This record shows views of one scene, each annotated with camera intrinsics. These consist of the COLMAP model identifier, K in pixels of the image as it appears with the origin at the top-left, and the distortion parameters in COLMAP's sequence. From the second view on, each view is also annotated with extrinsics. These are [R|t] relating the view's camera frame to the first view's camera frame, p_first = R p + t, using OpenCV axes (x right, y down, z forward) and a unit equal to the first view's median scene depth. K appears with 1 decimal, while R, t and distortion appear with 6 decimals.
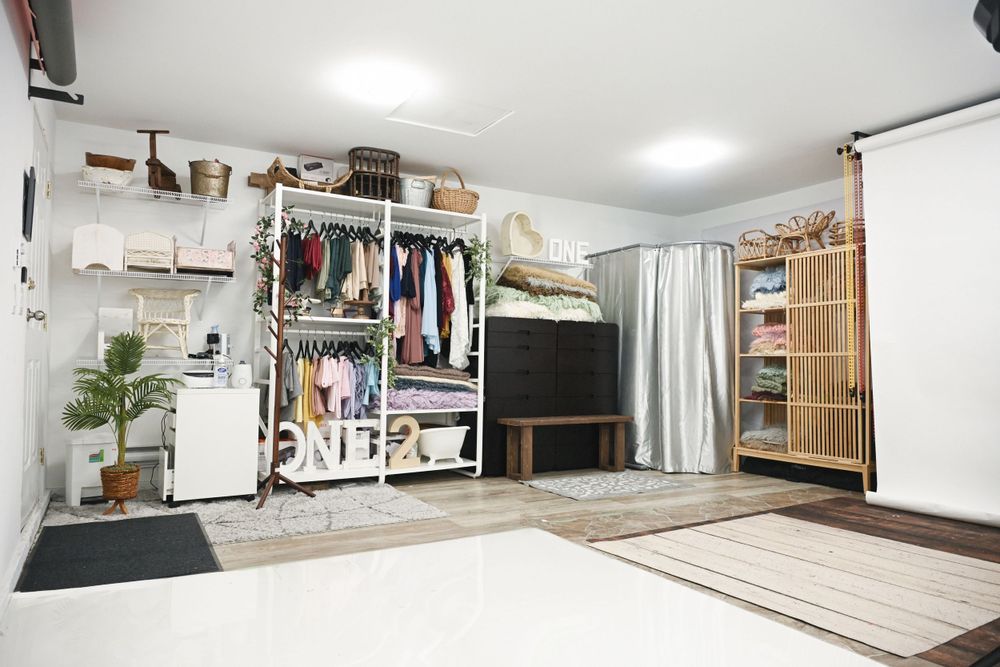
lens RADIAL K [[690.9, 0, 500.0], [0, 690.9, 333.5], [0, 0, 1]] dist [-0.001052, -0.000156]
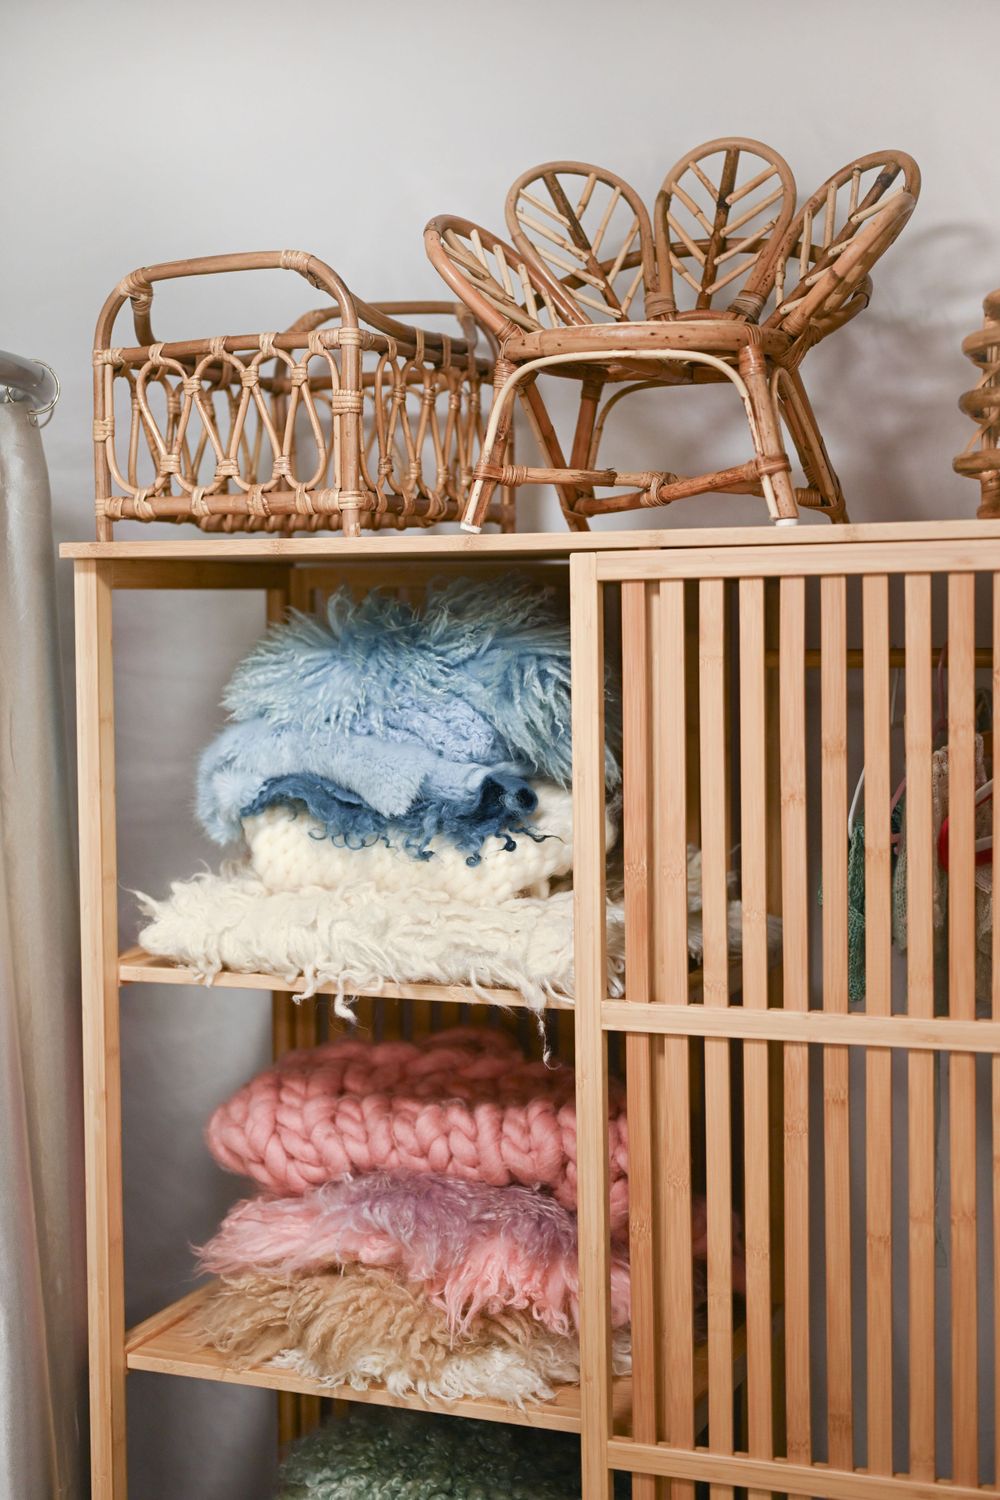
lens RADIAL K [[2162.9, 0, 500.0], [0, 2162.9, 750.0], [0, 0, 1]] dist [-0.014526, -0.029869]
pose [[0.816429, -0.058967, 0.574427, 0.202515], [-0.006546, 0.993763, 0.111317, -0.112039], [-0.577409, -0.094643, 0.810951, 0.701690]]
